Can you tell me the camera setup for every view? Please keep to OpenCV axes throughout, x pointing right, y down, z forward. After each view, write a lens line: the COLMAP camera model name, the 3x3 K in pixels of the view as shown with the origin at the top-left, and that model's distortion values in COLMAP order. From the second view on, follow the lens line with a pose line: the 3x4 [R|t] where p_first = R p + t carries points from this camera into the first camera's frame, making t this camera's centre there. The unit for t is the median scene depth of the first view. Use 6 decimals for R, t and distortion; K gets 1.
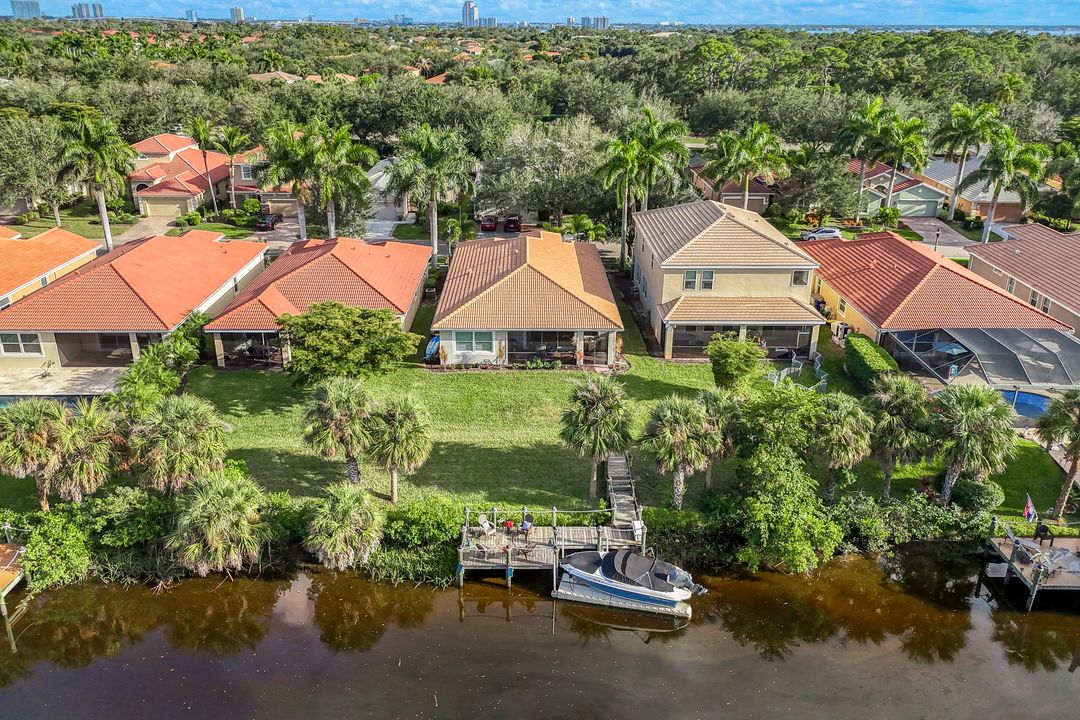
lens RADIAL K [[785.4, 0, 535.8], [0, 785.4, 317.1], [0, 0, 1]] dist [0.050110, -0.042883]
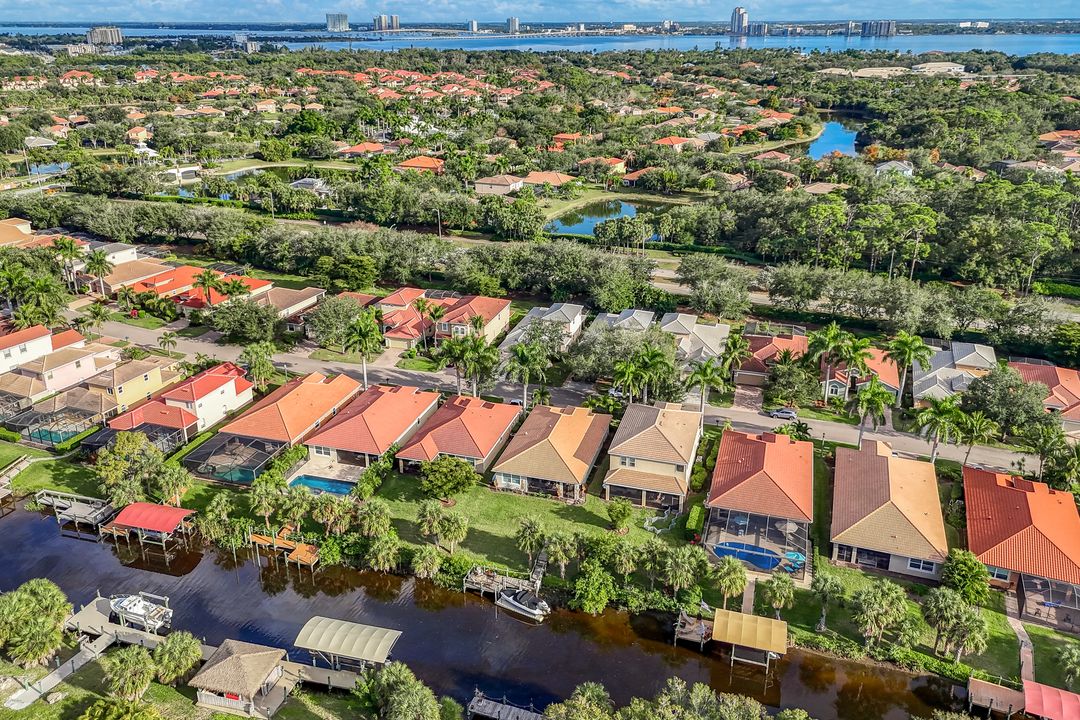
lens RADIAL K [[785.4, 0, 535.8], [0, 785.4, 317.1], [0, 0, 1]] dist [0.050110, -0.042883]
pose [[0.952941, 0.089173, -0.289744, 0.767027], [-0.094128, 0.995555, -0.003183, -0.551475], [0.288173, 0.030306, 0.957099, -1.381911]]
